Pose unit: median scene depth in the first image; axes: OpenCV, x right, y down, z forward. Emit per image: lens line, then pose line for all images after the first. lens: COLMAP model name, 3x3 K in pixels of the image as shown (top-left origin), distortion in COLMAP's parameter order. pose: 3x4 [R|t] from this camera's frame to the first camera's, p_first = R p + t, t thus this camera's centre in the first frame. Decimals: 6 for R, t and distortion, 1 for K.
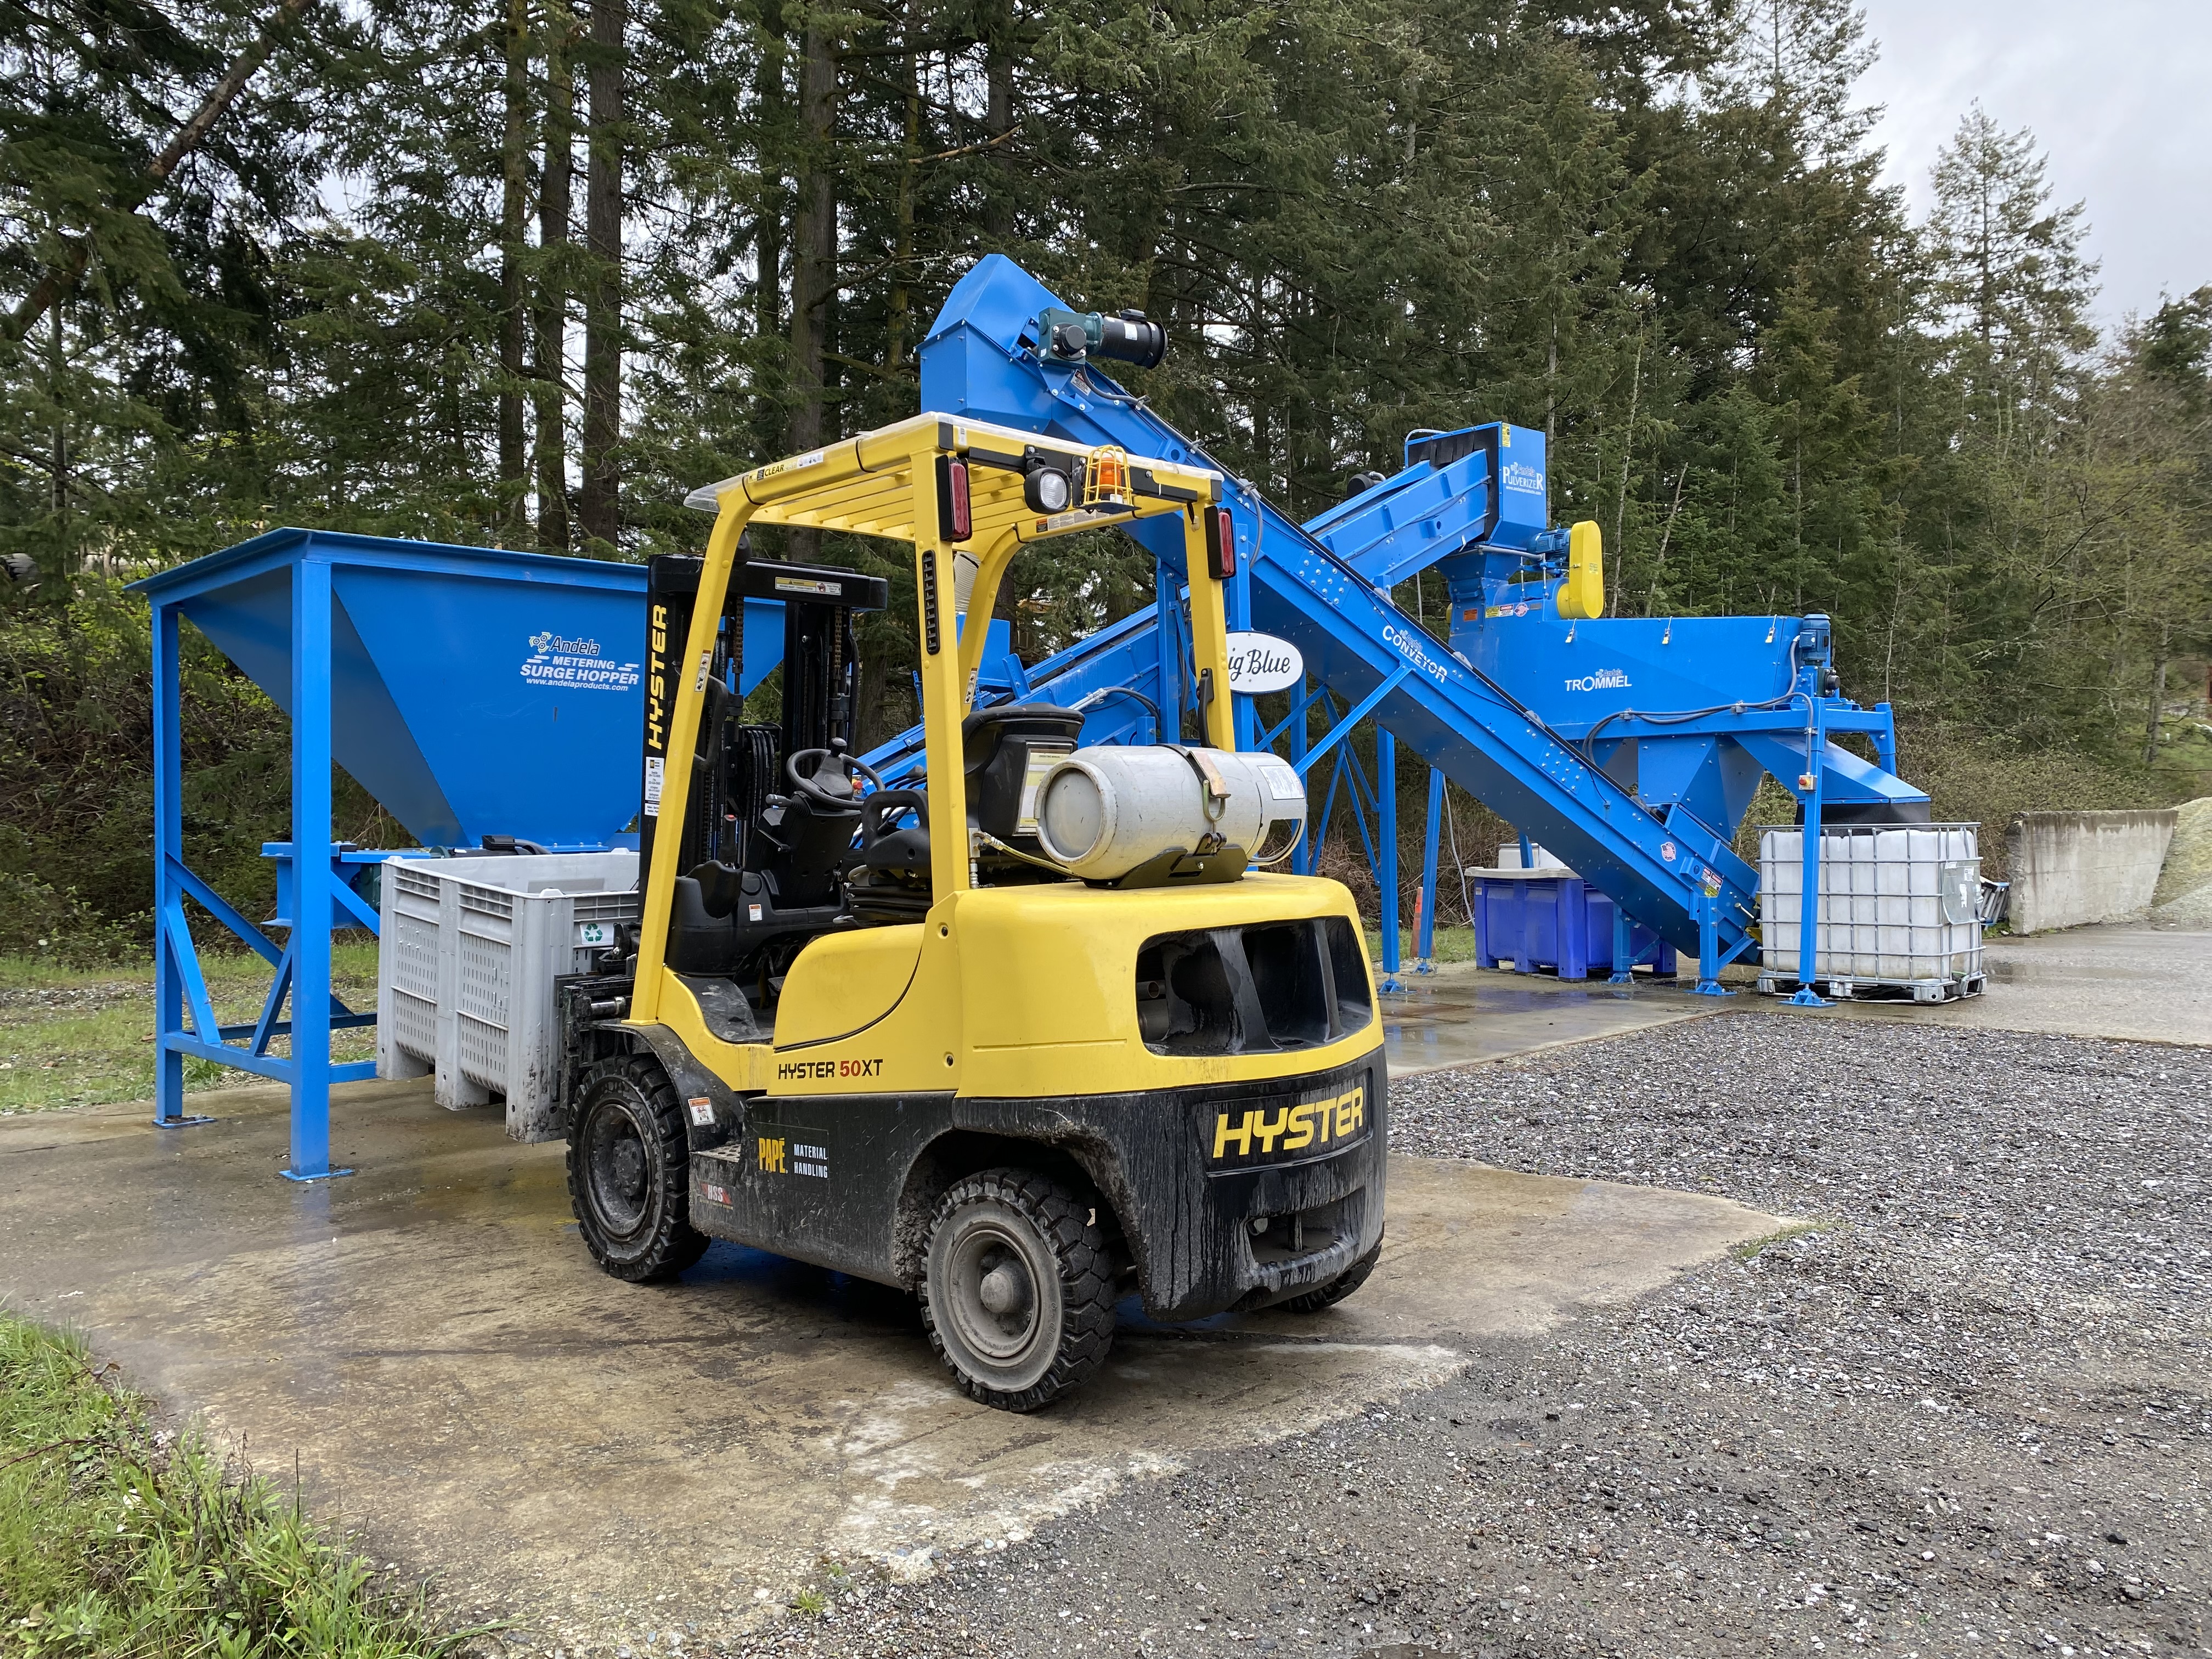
lens RADIAL K [[1691.4, 0, 1106.0], [0, 1691.4, 829.5], [0, 0, 1]] dist [0.001848, -0.002706]
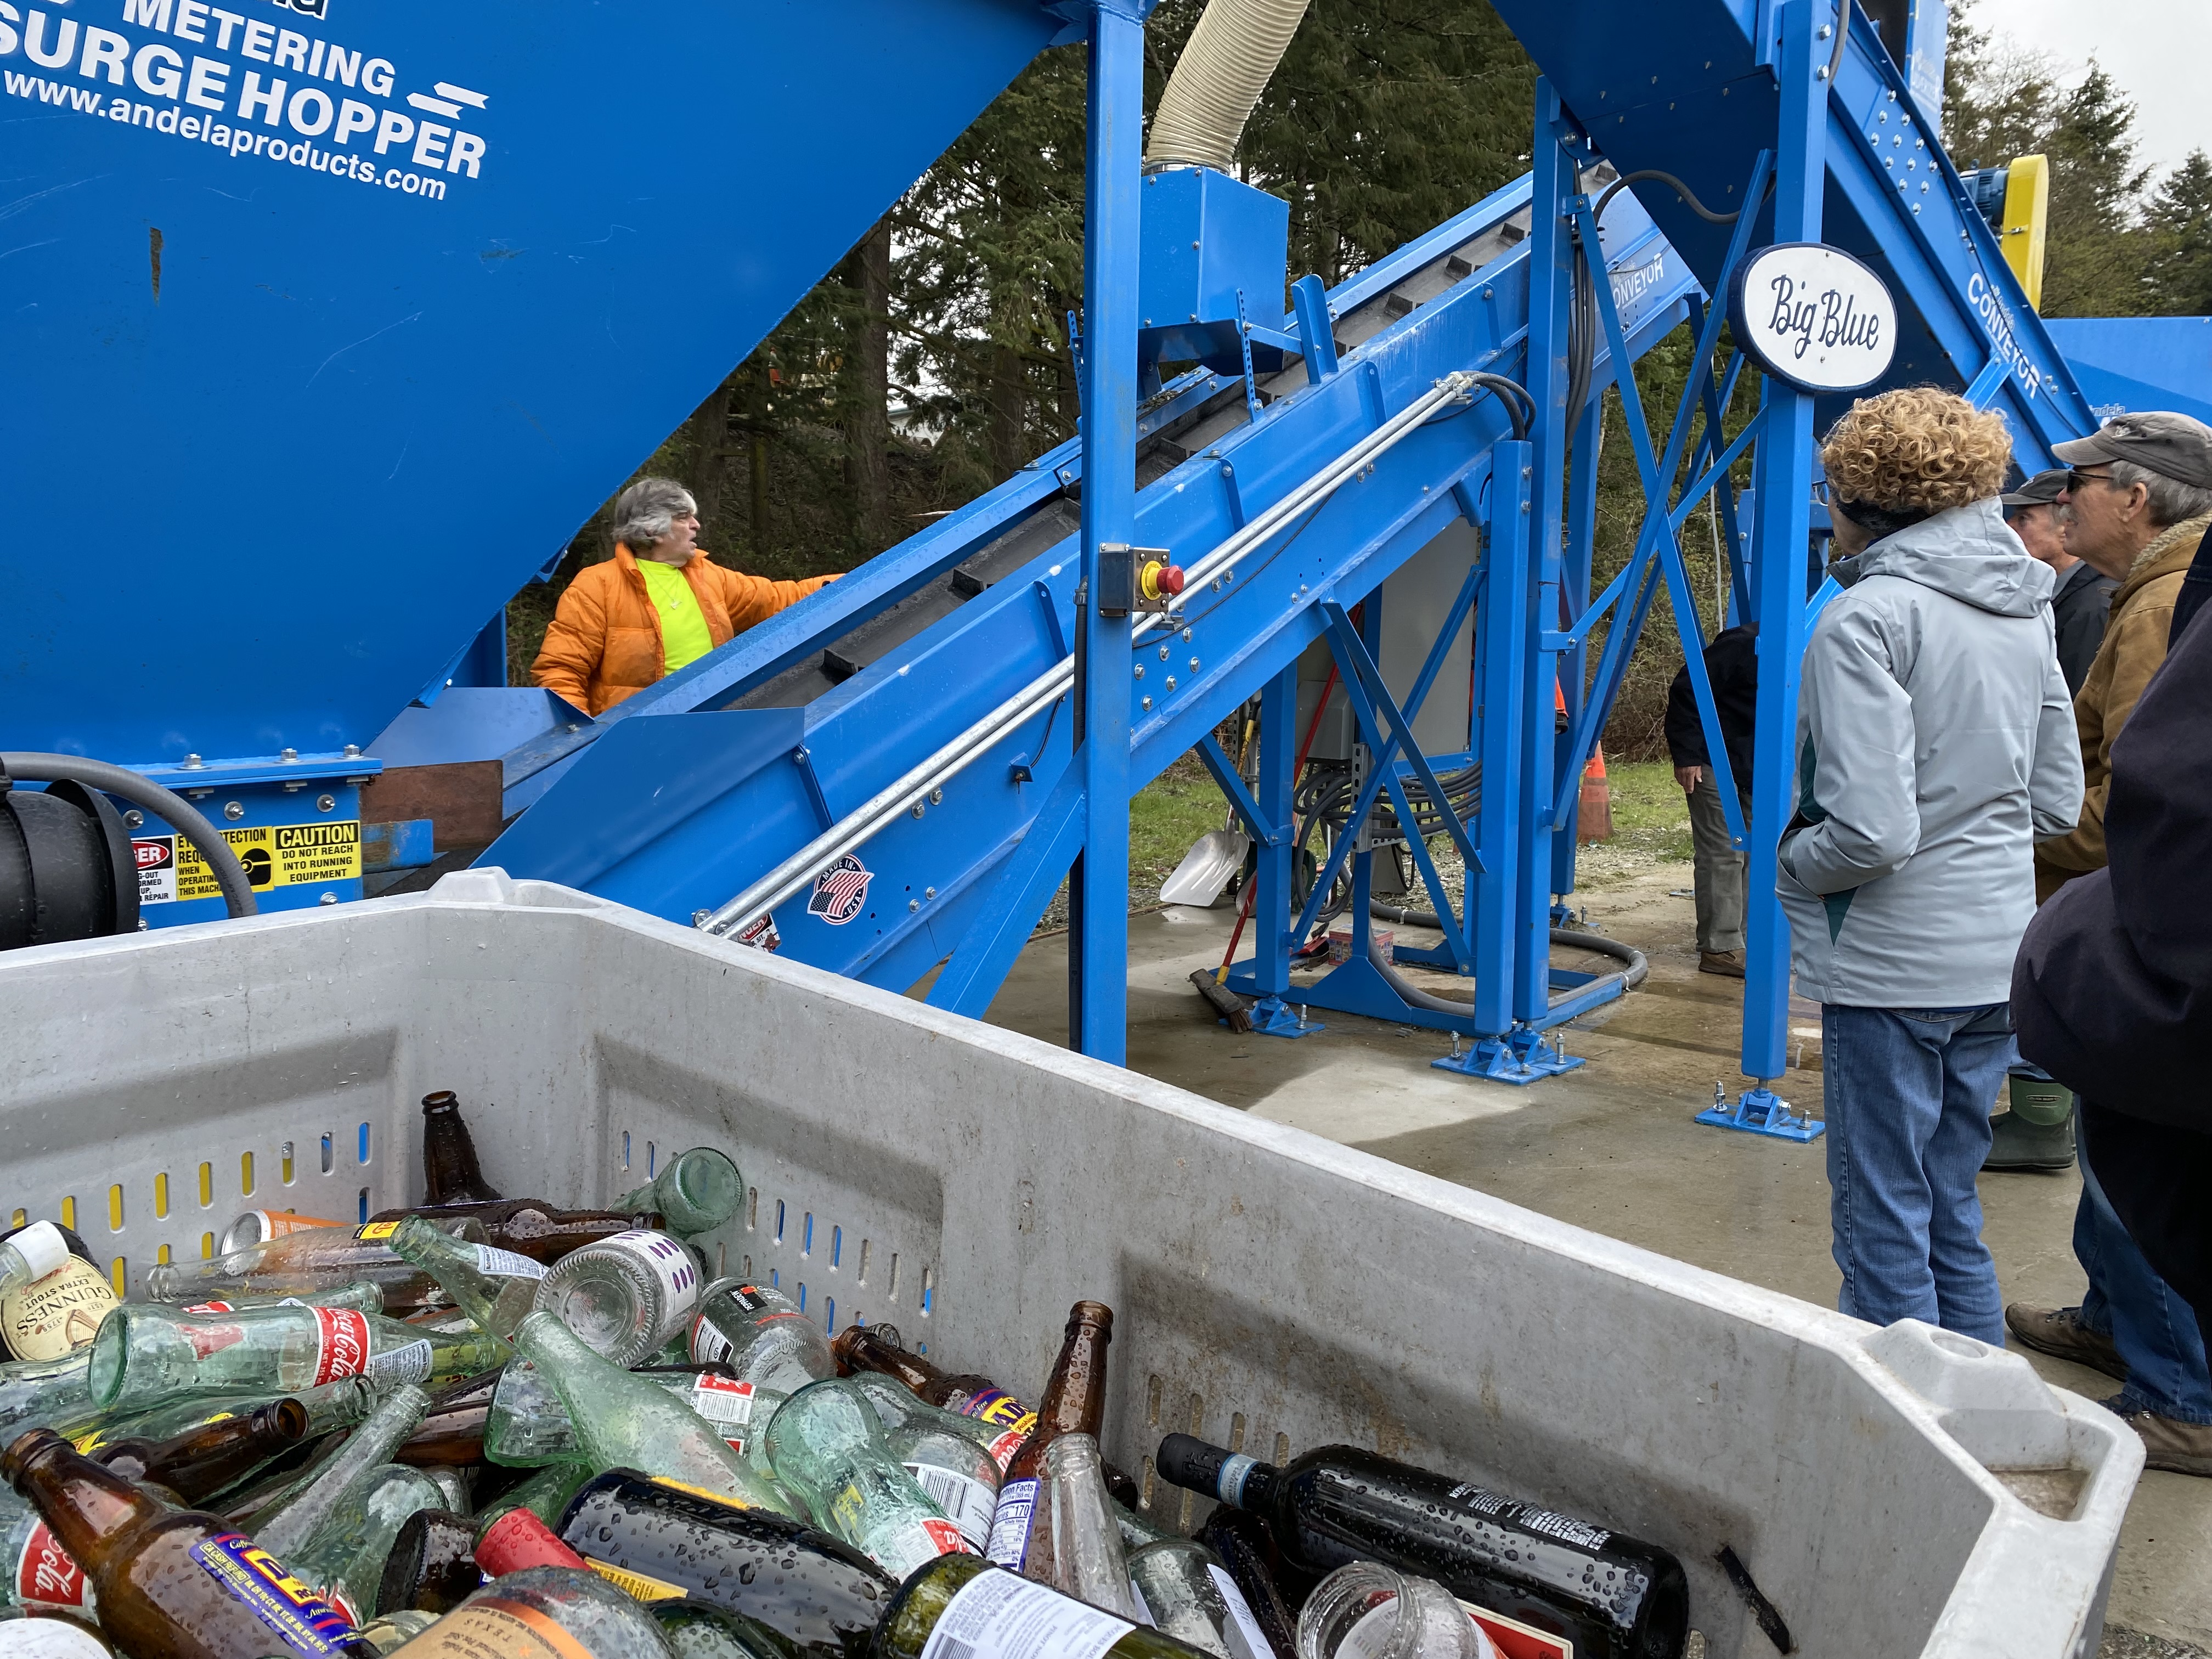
lens RADIAL K [[1691.4, 0, 1106.0], [0, 1691.4, 829.5], [0, 0, 1]] dist [0.001848, -0.002706]
pose [[0.989943, 0.001600, 0.141459, -0.218889], [-0.018954, 0.992420, 0.121420, -0.017083], [-0.140192, -0.122880, 0.982470, 0.715844]]
